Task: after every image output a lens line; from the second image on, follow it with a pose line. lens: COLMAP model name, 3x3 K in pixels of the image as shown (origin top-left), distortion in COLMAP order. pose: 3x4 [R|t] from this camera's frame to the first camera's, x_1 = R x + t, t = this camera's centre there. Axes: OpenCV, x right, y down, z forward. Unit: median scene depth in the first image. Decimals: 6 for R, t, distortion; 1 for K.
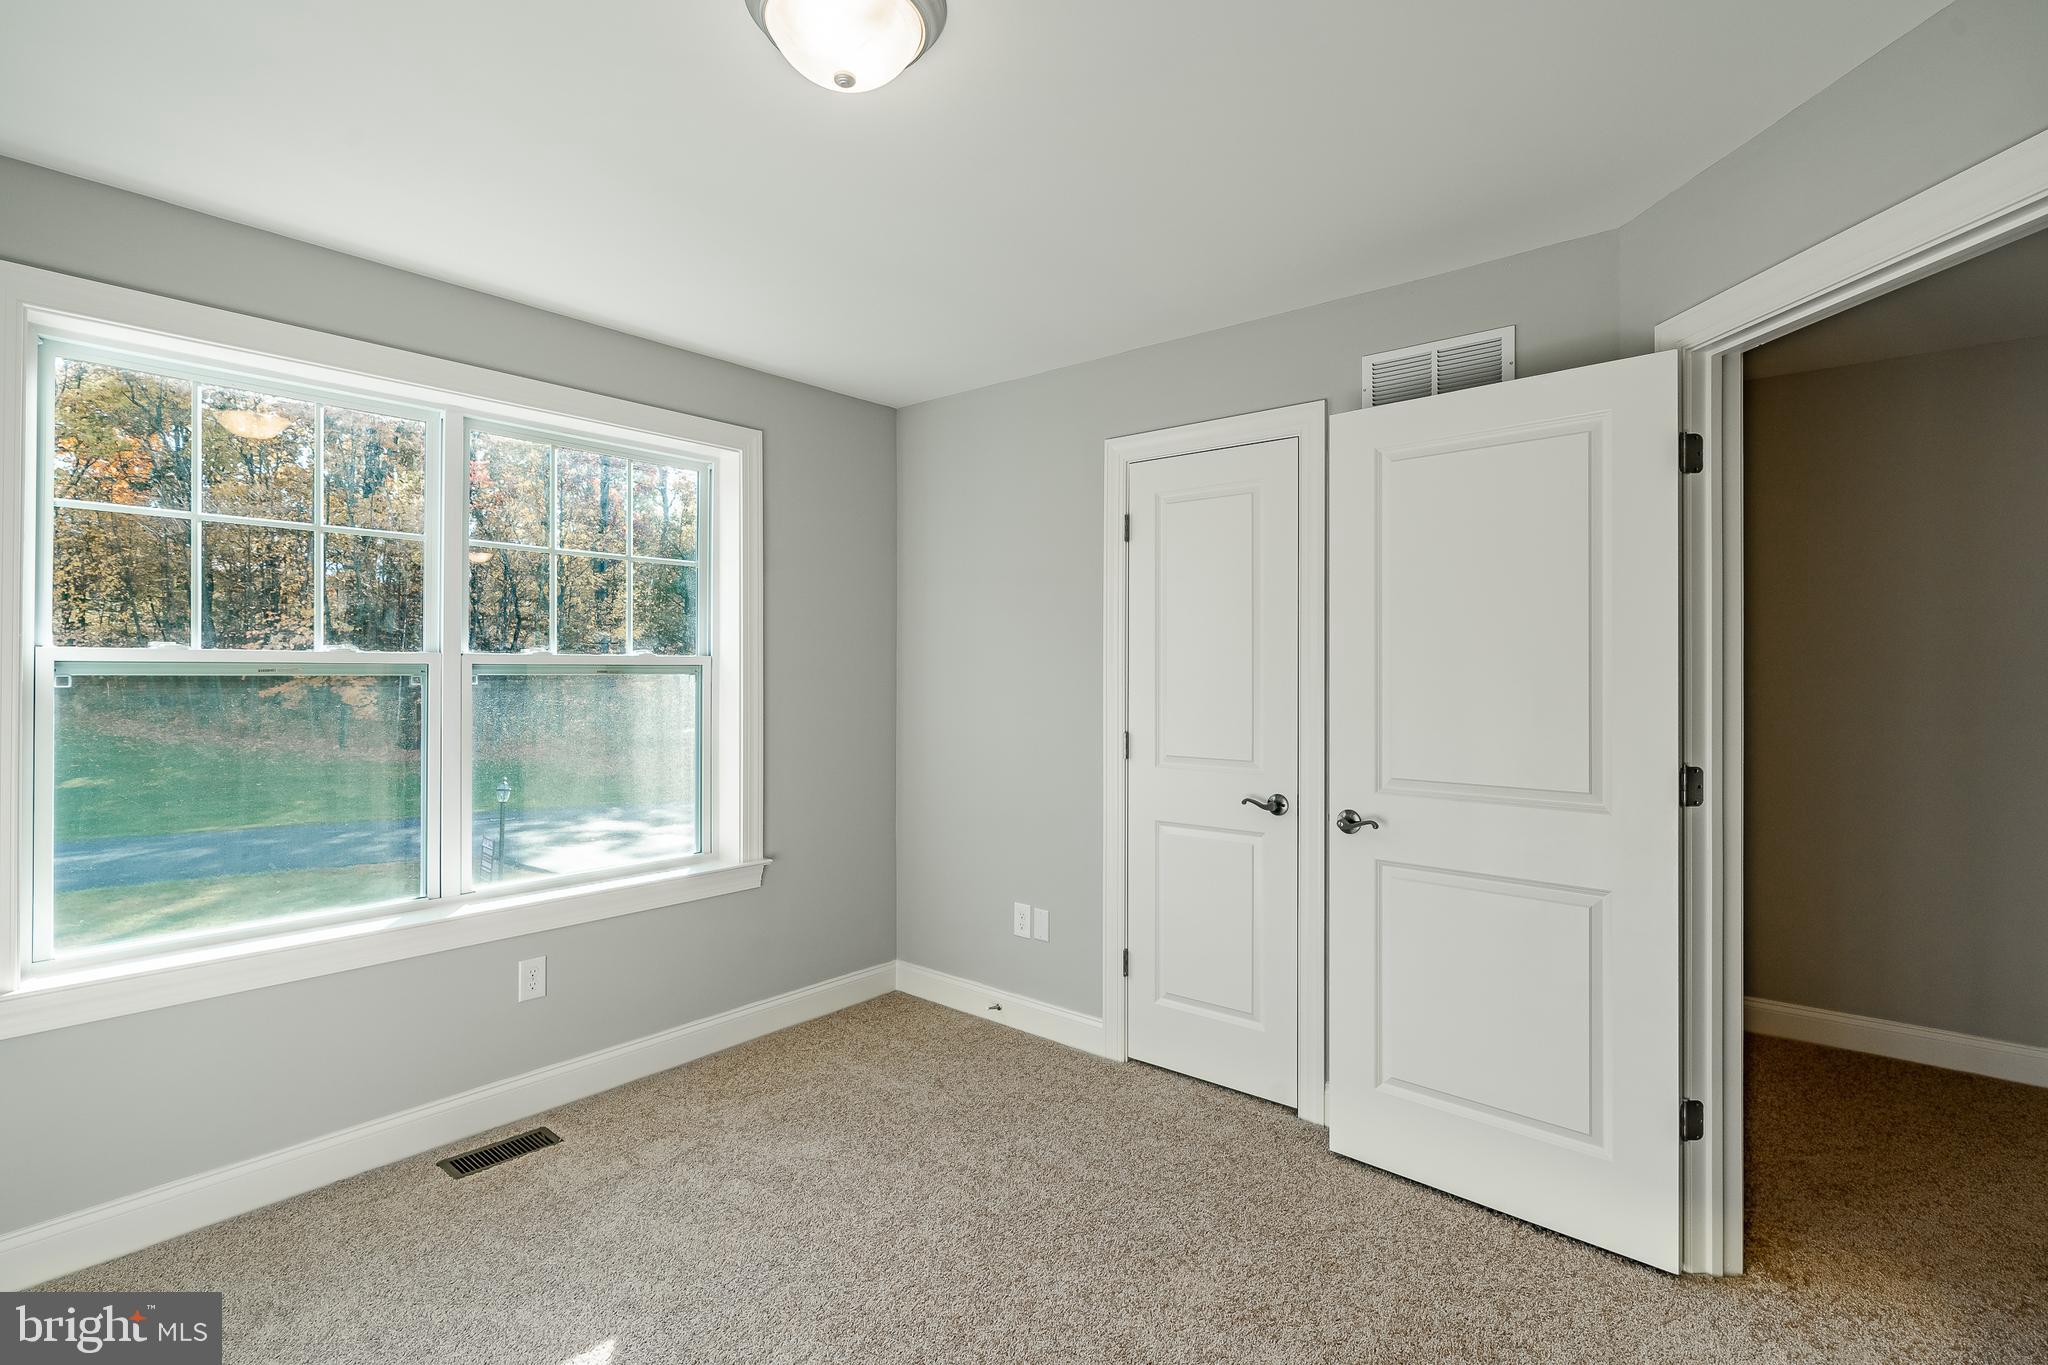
lens RADIAL K [[1002.6, 0, 984.9], [0, 1002.6, 679.3], [0, 0, 1]] dist [0.001215, 0.000746]
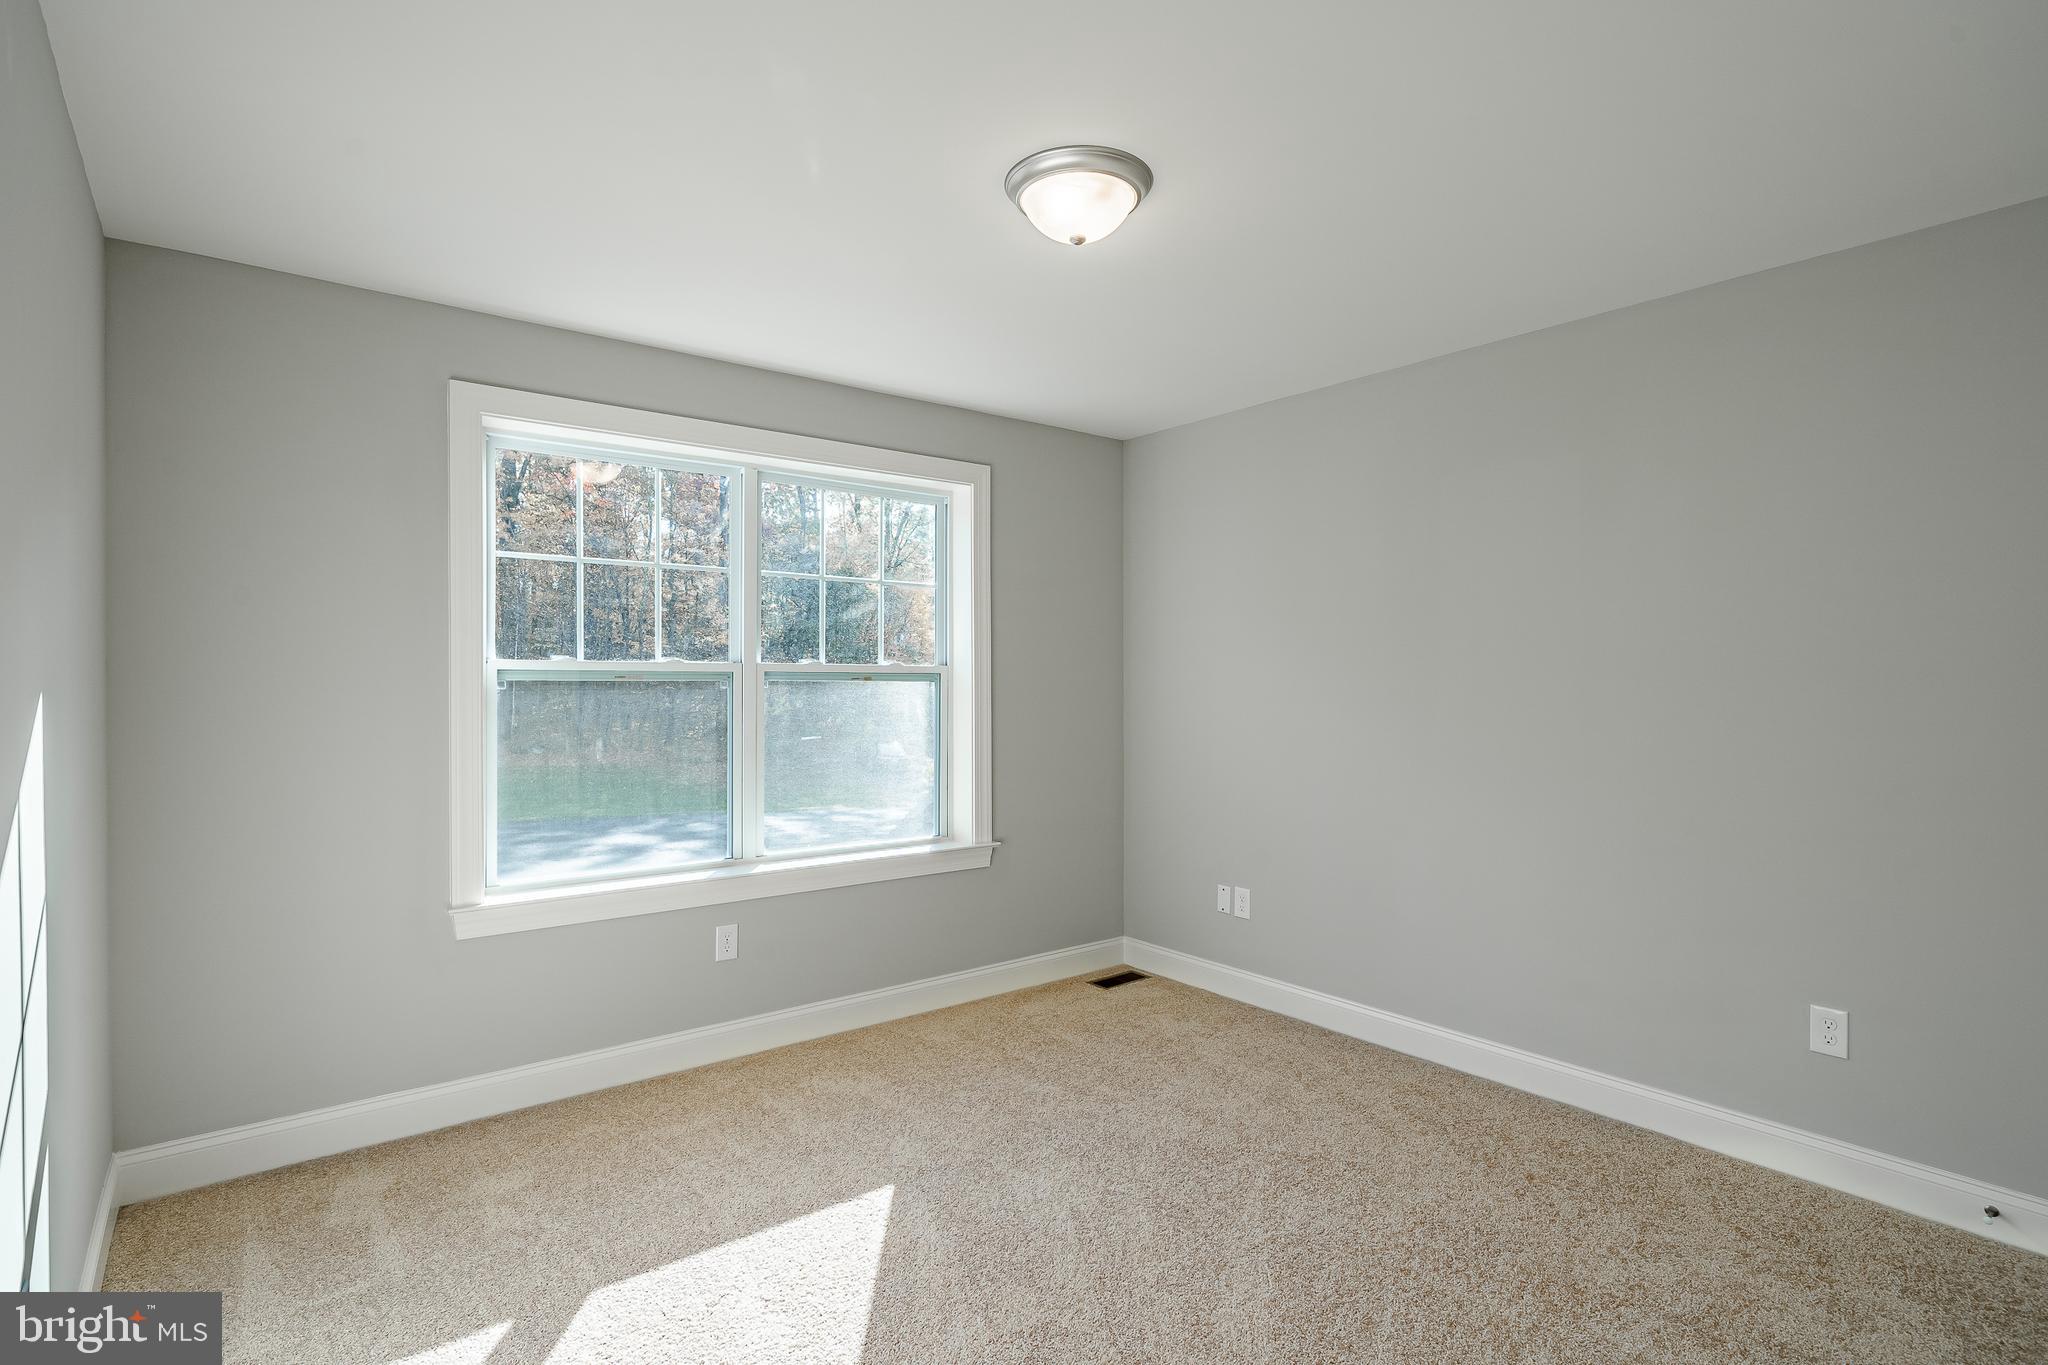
lens RADIAL K [[1042.2, 0, 953.5], [0, 1042.2, 706.5], [0, 0, 1]] dist [-0.006560, 0.003321]
pose [[0.973684, 0.000279, -0.227903, 0.008721], [0.001991, 0.999951, 0.009729, 0.015902], [0.227894, -0.009927, 0.973635, -0.200500]]
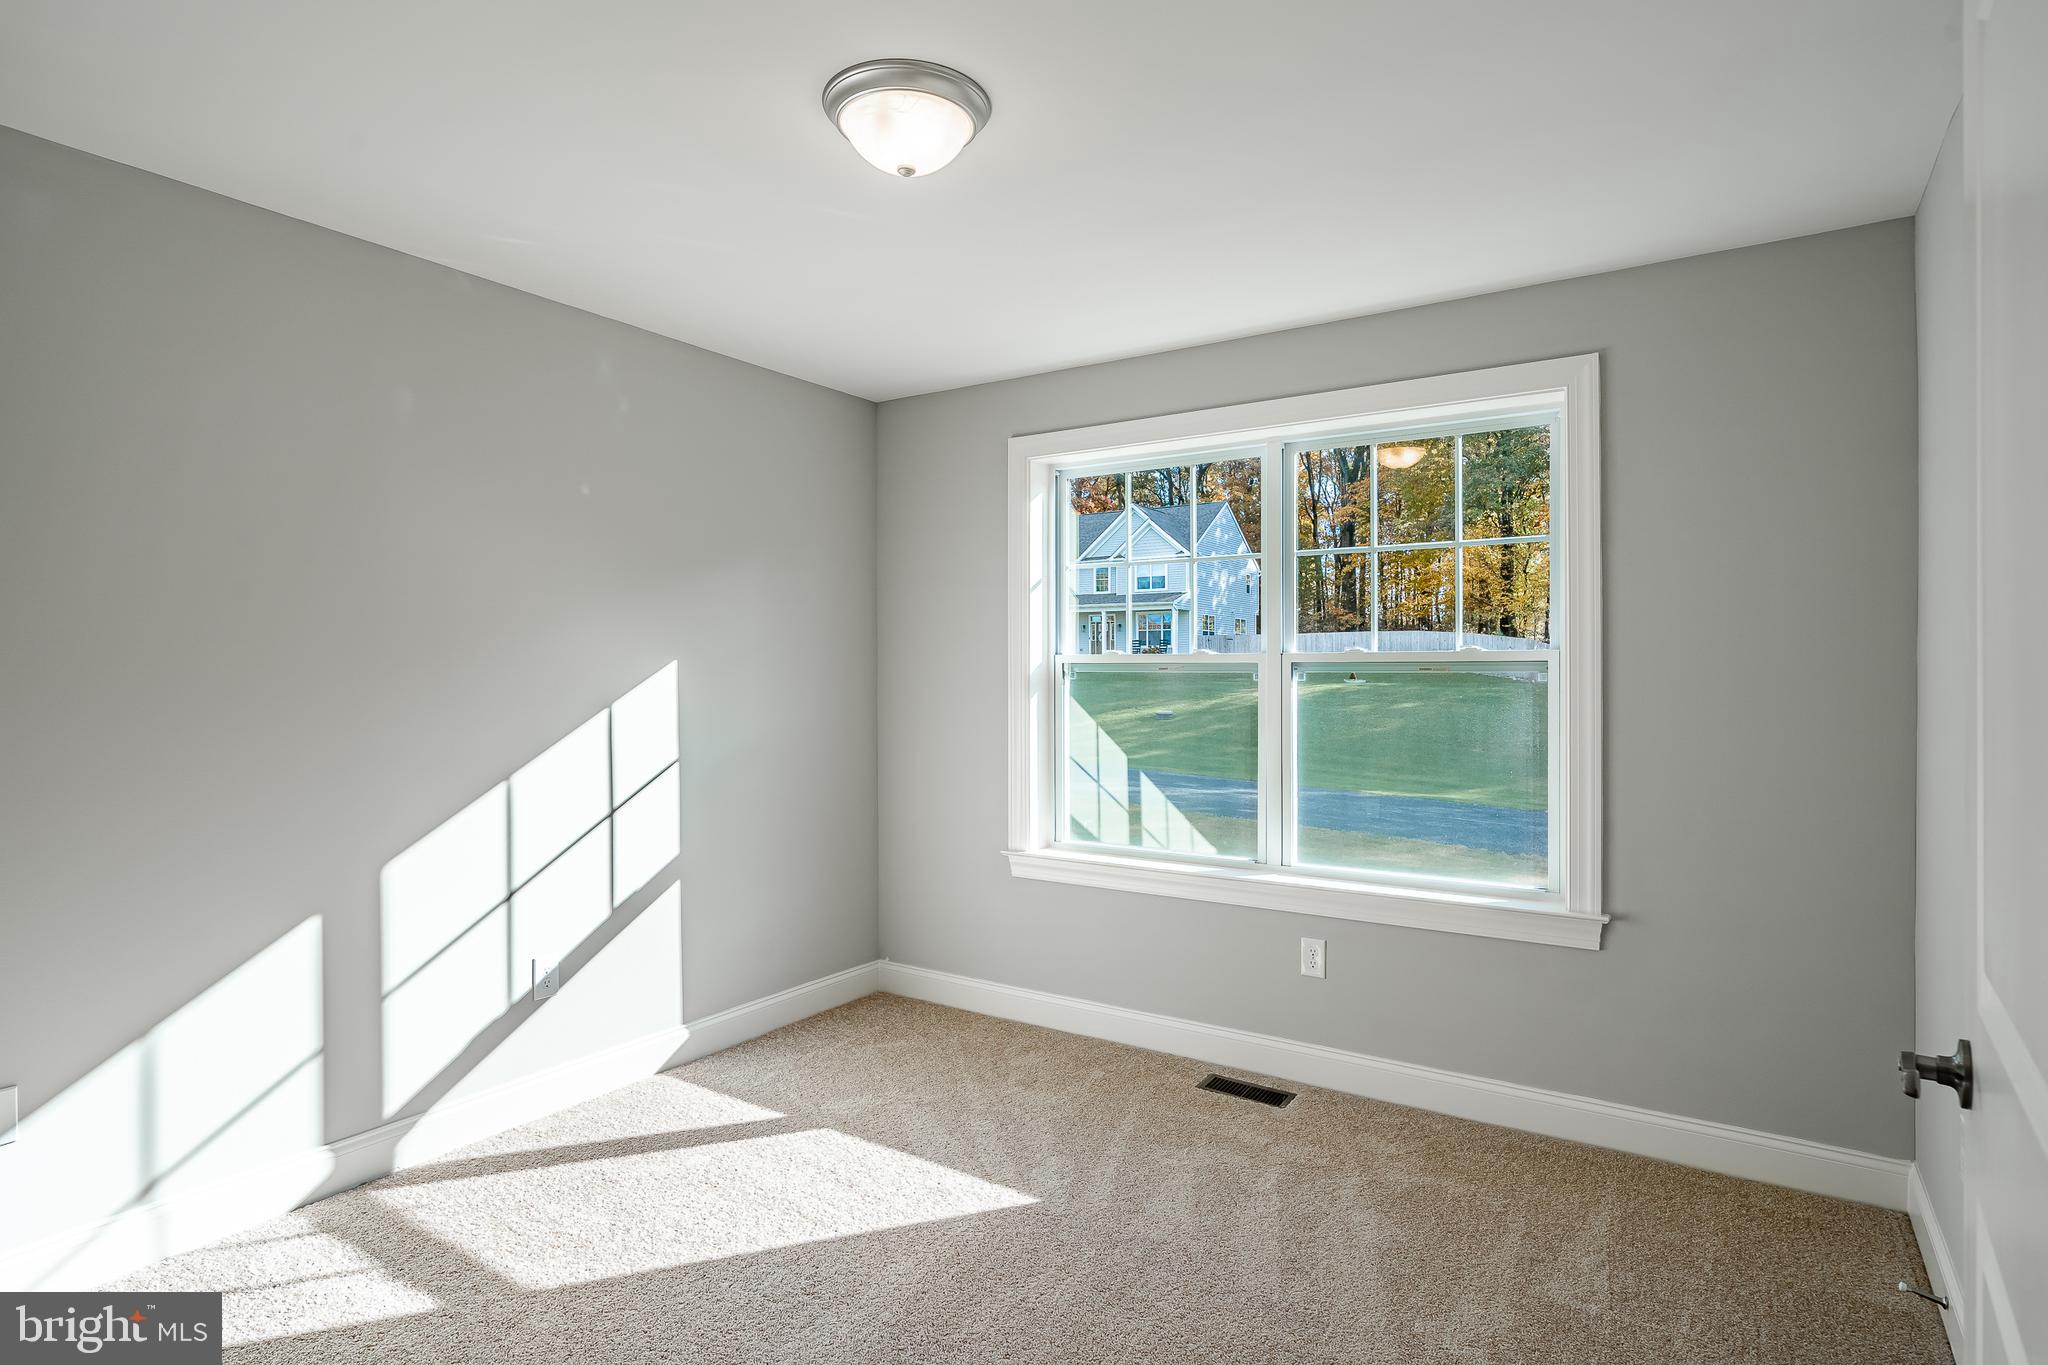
lens RADIAL K [[1063.2, 0, 1029.9], [0, 1063.2, 684.4], [0, 0, 1]] dist [-0.018209, -0.000500]
pose [[0.111255, 0.004598, -0.993781, 0.650045], [-0.012518, 0.999916, 0.003225, 0.010010], [0.993713, 0.012081, 0.111303, 0.592196]]
